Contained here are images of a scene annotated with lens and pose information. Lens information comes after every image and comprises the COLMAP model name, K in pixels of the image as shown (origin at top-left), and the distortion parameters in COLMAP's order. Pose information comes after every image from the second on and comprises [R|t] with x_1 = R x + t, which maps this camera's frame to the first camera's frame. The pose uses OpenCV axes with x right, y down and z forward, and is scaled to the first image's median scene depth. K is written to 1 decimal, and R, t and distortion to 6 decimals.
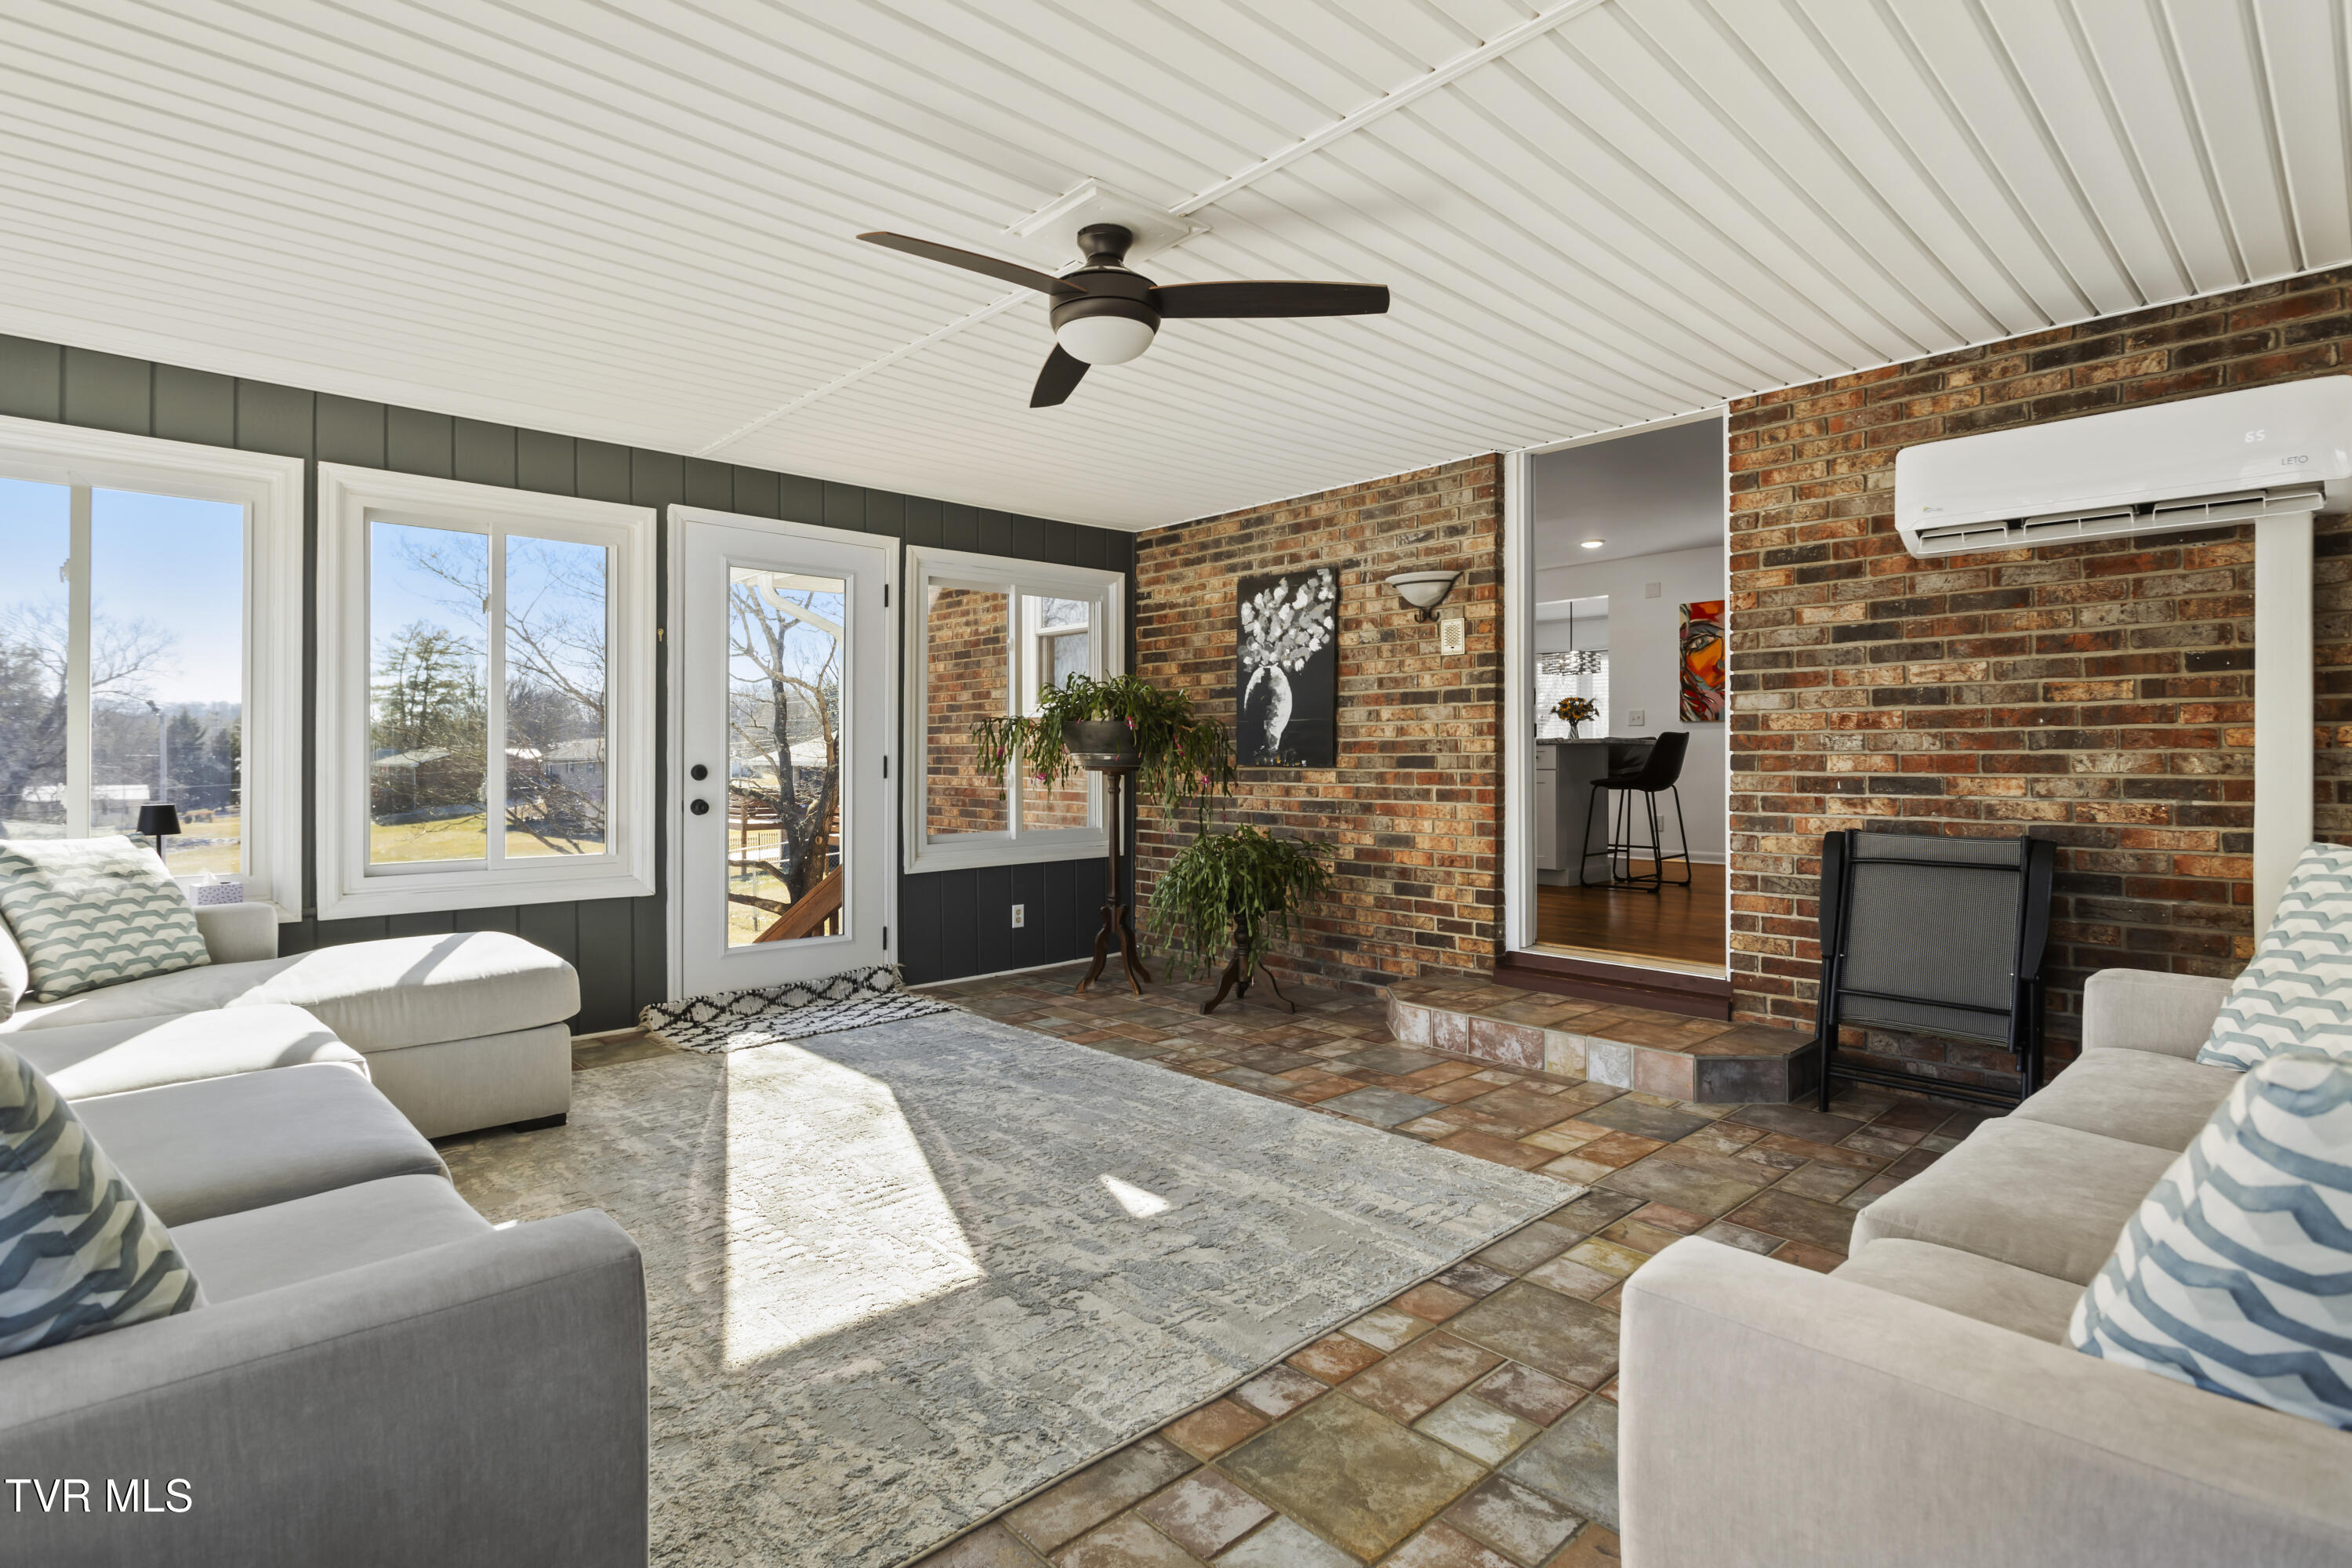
lens RADIAL K [[1145.0, 0, 1166.3], [0, 1145.0, 768.0], [0, 0, 1]] dist [-0.010937, 0.004217]
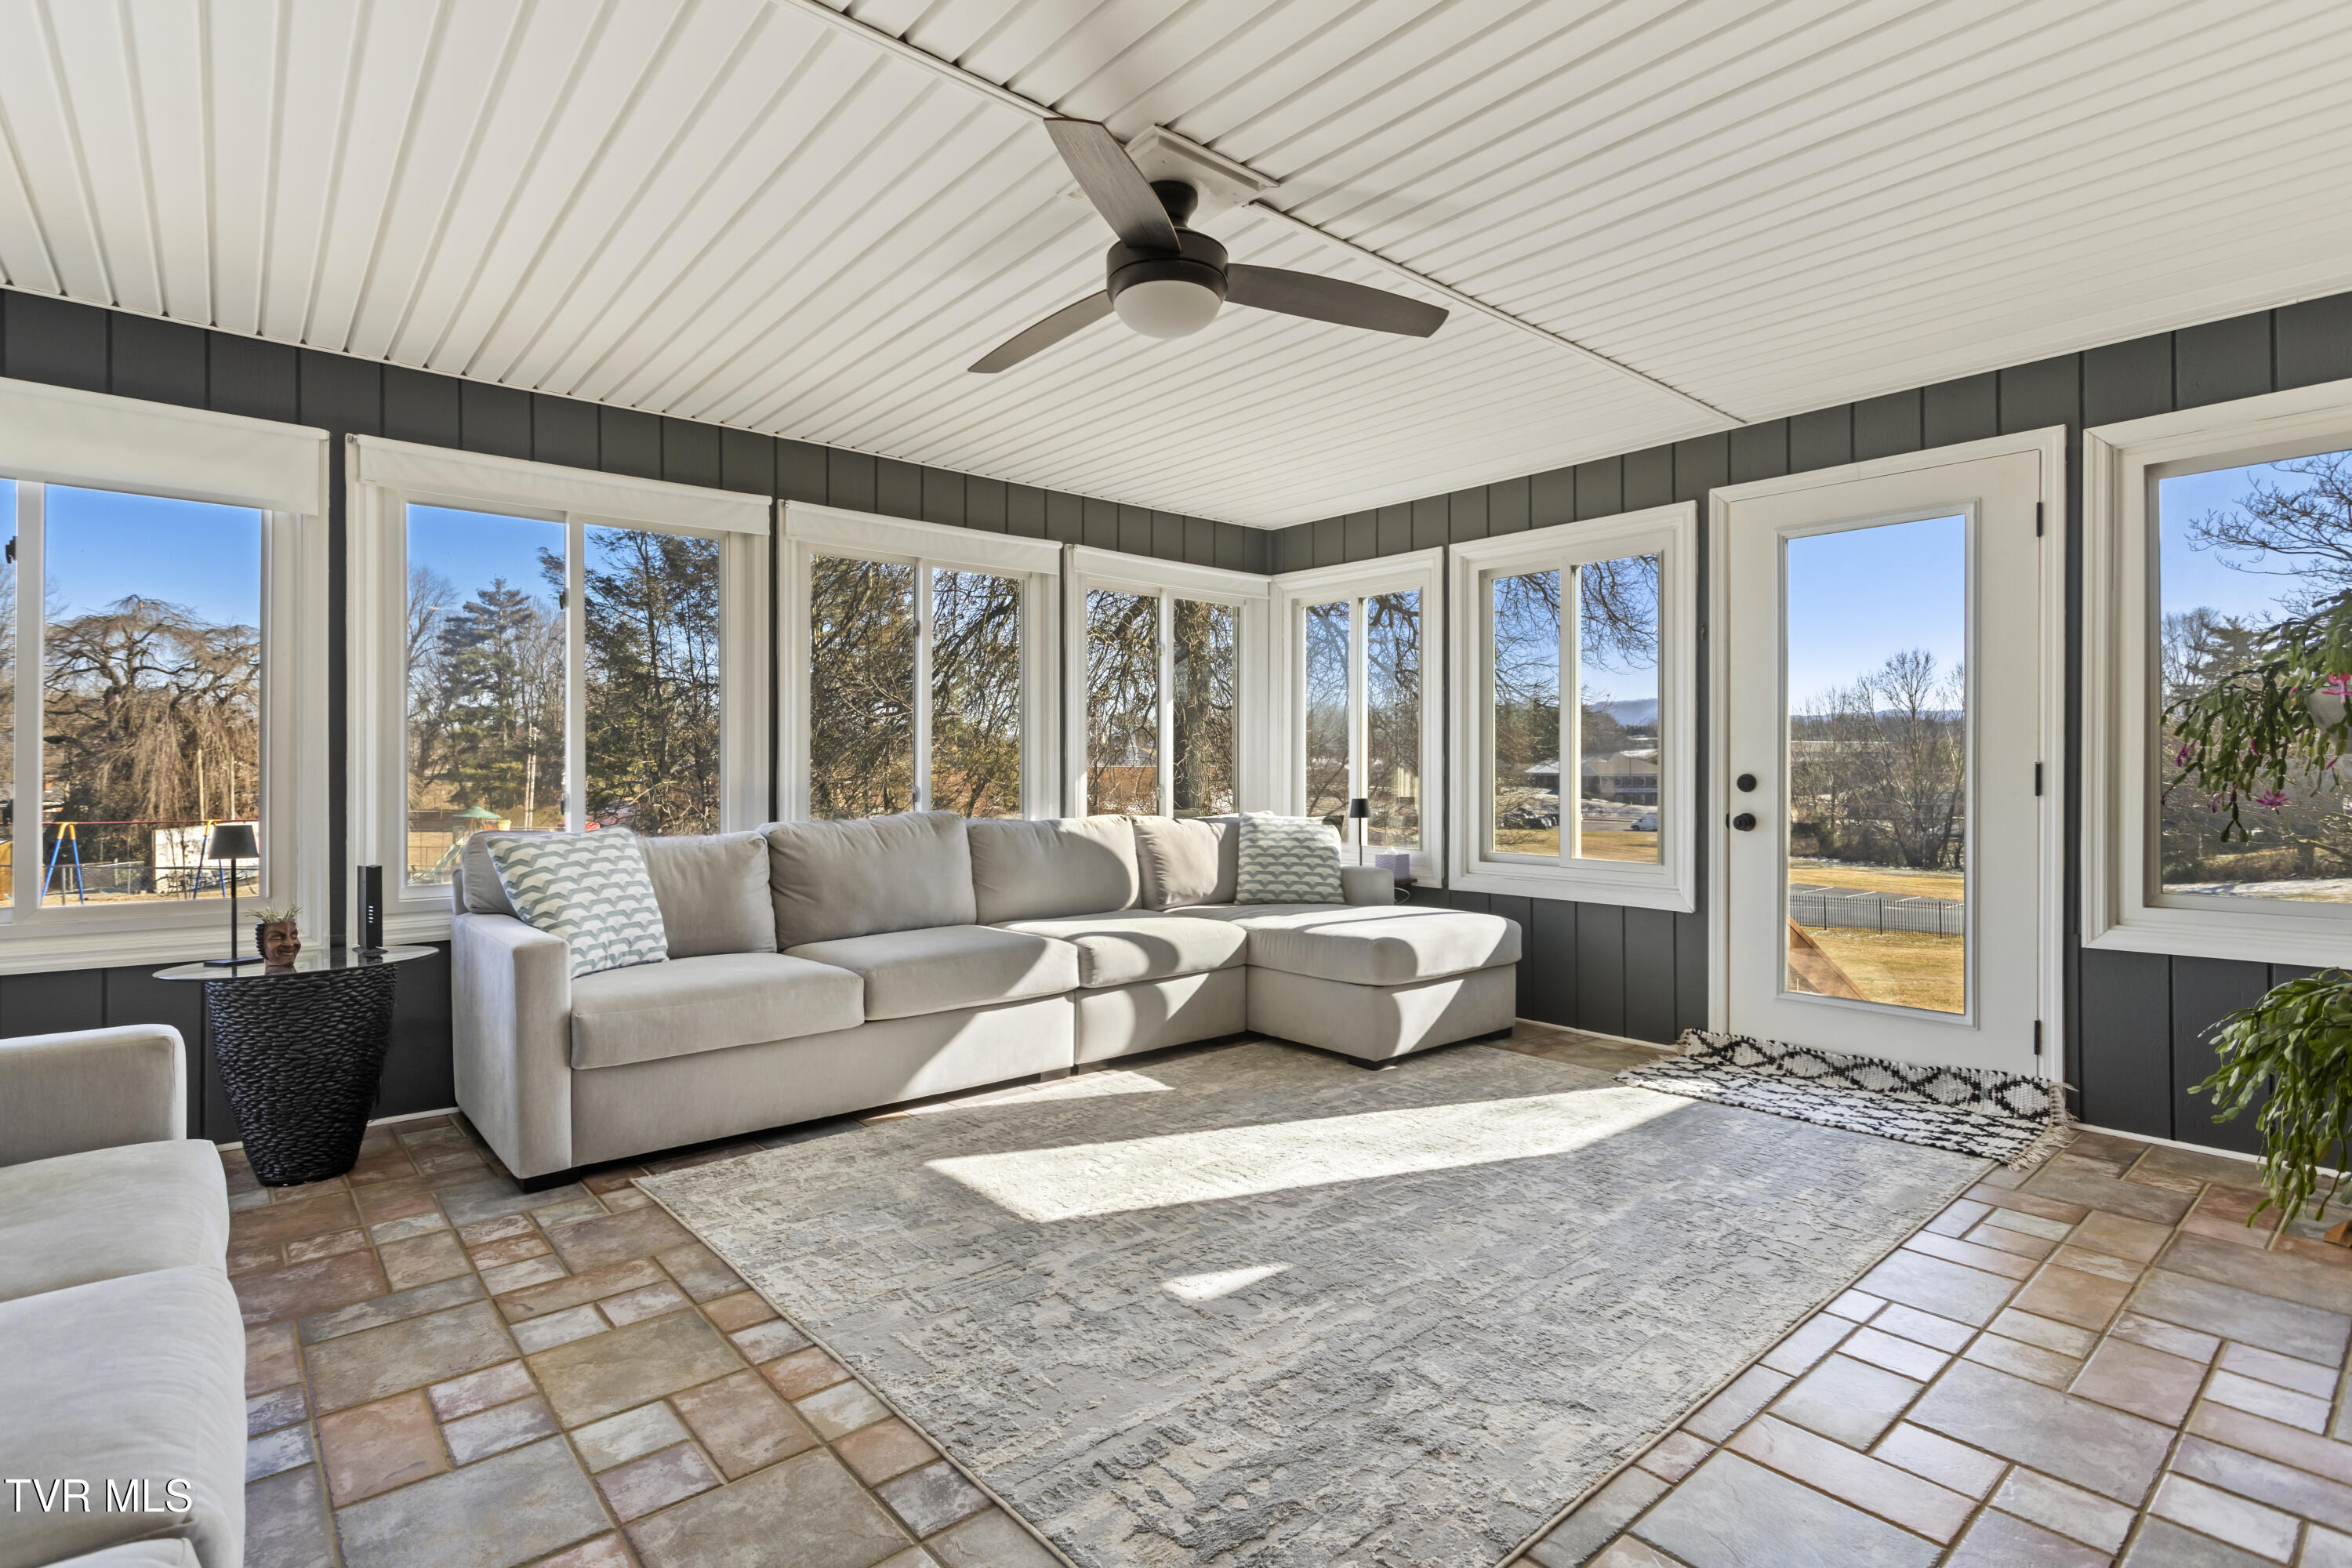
lens RADIAL K [[1145.0, 0, 1167.3], [0, 1145.0, 774.7], [0, 0, 1]] dist [-0.010937, 0.004217]
pose [[-0.039947, 0.005540, -0.999186, 0.783603], [-0.007423, 0.999955, 0.005841, -0.006249], [0.999174, 0.007650, -0.039904, 0.944858]]
